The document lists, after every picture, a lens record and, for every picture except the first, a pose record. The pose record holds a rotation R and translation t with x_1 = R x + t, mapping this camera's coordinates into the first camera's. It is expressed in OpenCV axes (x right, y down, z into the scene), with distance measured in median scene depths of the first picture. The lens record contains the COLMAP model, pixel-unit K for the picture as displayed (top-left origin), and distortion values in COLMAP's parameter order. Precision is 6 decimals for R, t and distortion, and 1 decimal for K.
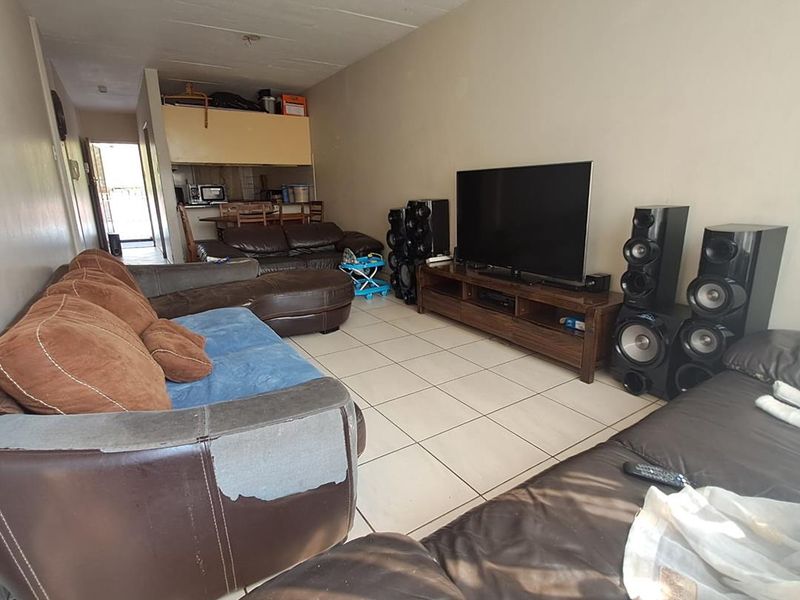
lens RADIAL K [[428.2, 0, 401.9], [0, 428.2, 297.9], [0, 0, 1]] dist [-0.000216, 0.004776]
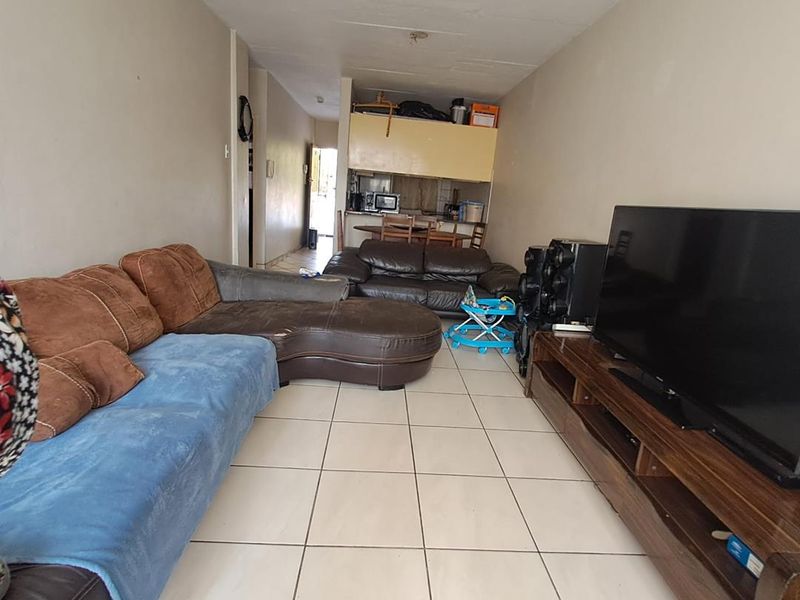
lens RADIAL K [[428.2, 0, 401.2], [0, 428.2, 301.0], [0, 0, 1]] dist [-0.000216, 0.004776]
pose [[0.863198, 0.207443, -0.460280, 0.112452], [-0.221507, 0.974865, 0.023951, -0.063667], [0.453679, 0.081280, 0.887451, 0.186336]]
